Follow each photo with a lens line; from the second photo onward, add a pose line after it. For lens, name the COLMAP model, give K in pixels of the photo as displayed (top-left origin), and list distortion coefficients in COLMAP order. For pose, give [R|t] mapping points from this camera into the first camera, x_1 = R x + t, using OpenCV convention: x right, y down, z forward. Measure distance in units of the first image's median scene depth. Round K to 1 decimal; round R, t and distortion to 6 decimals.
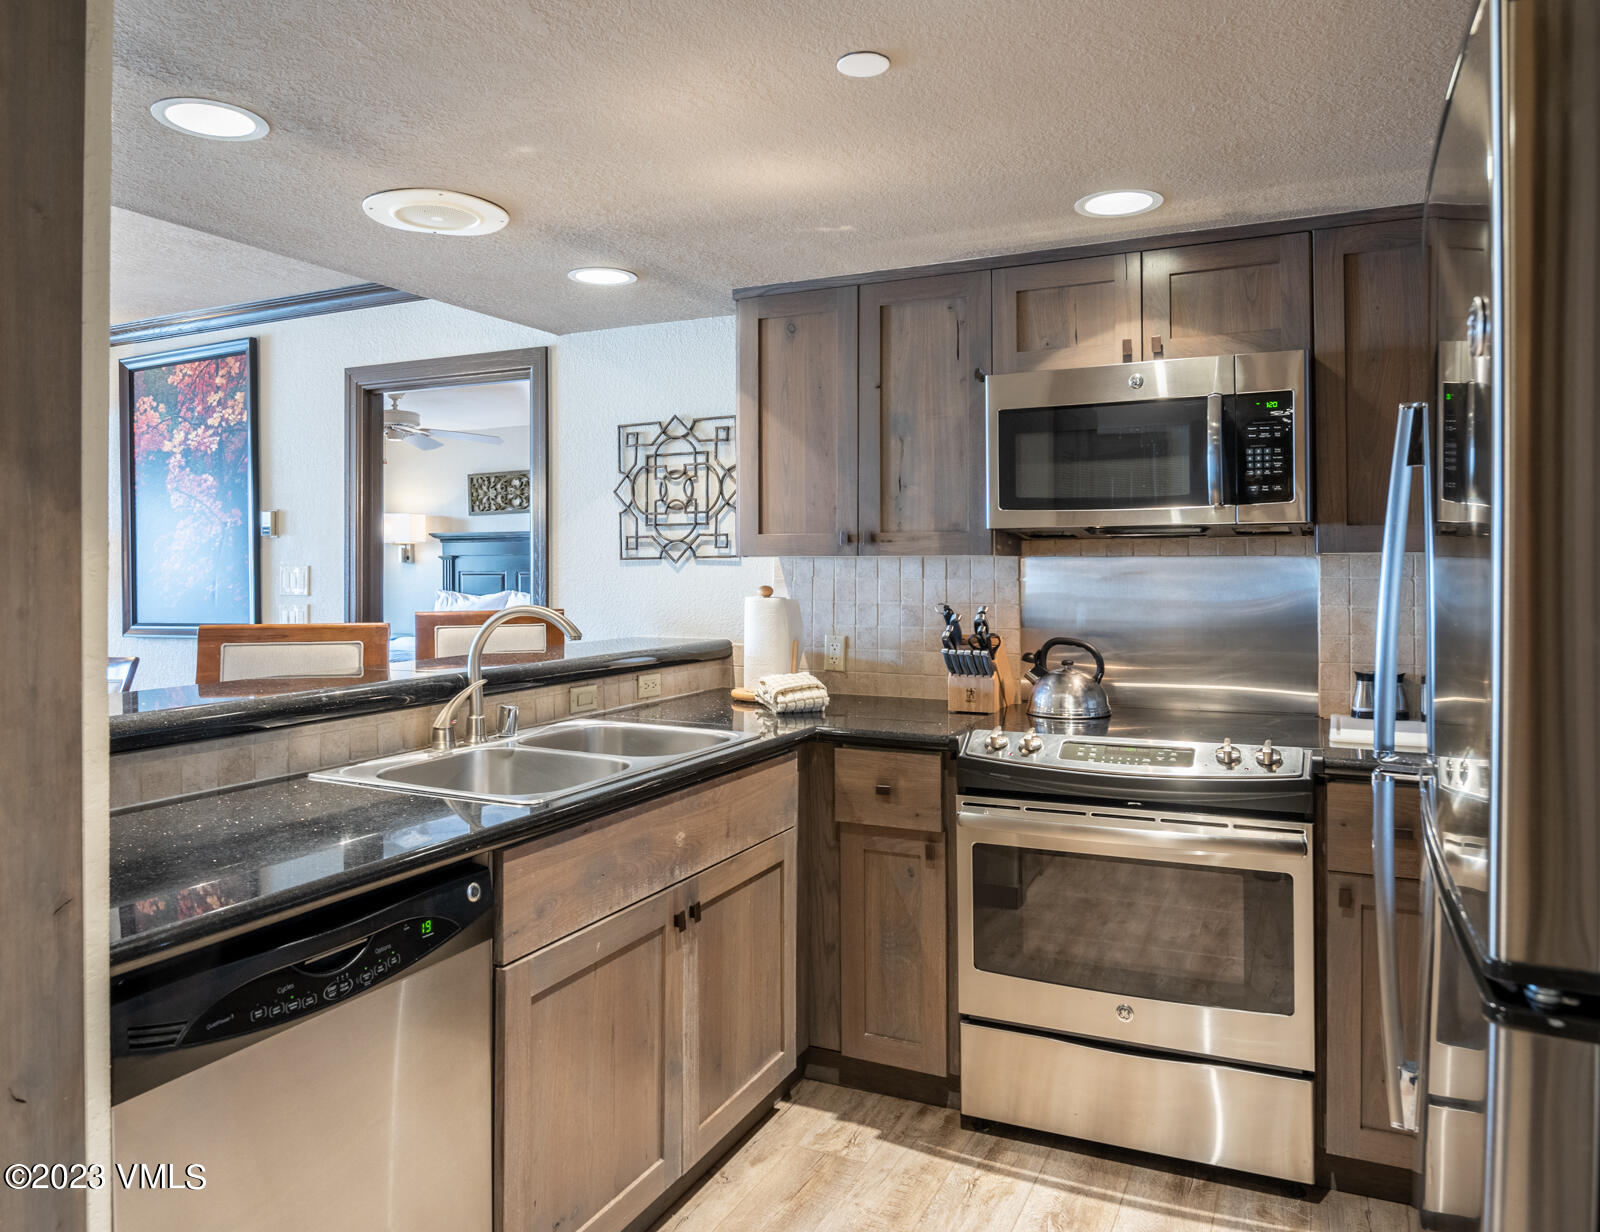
lens RADIAL K [[1060.9, 0, 857.8], [0, 1060.9, 549.3], [0, 0, 1]] dist [-0.037810, -0.005396]
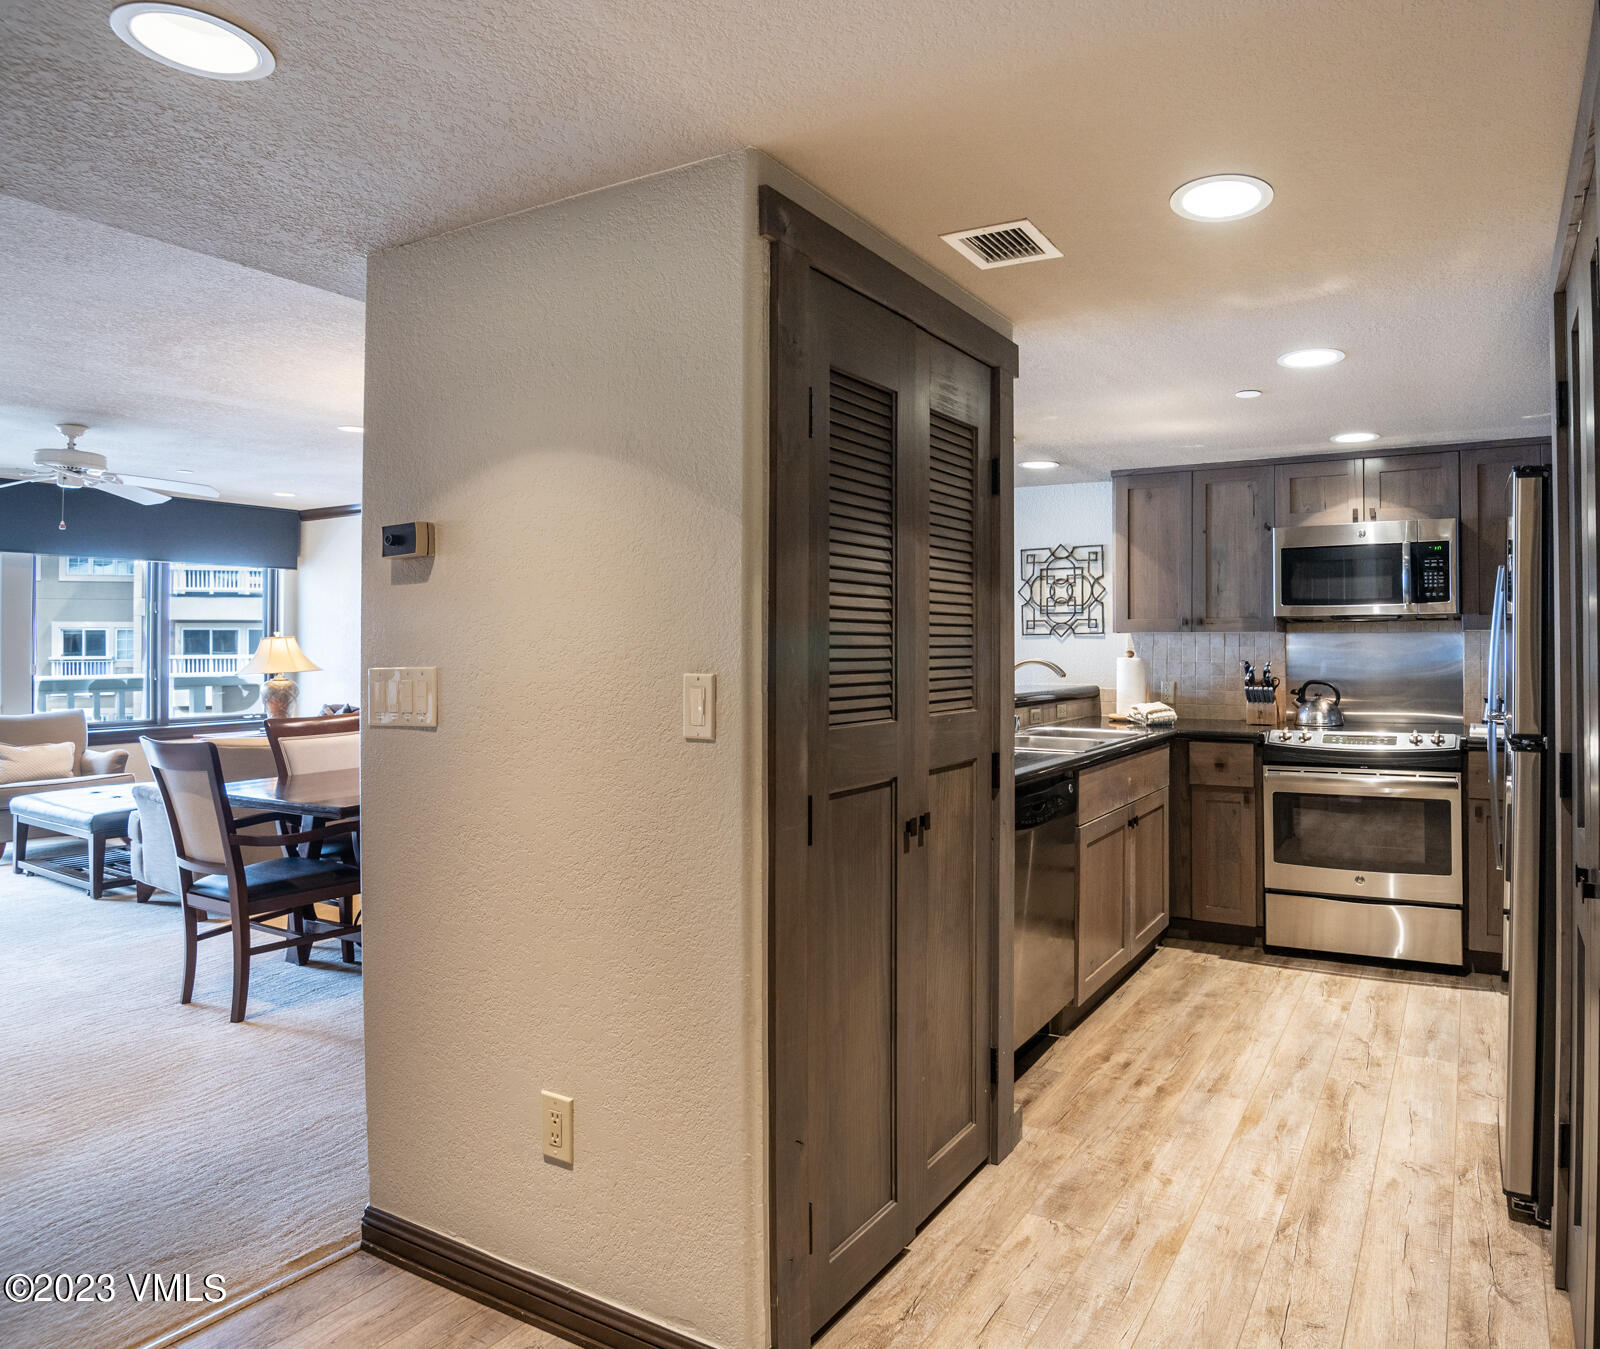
lens RADIAL K [[971.8, 0, 1058.0], [0, 971.8, 634.5], [0, 0, 1]] dist [-0.054510, 0.000779]
pose [[0.999606, 0.002938, 0.027918, -0.283047], [-0.002869, 0.999993, -0.002514, 0.016119], [-0.027926, 0.002433, 0.999607, -0.589023]]
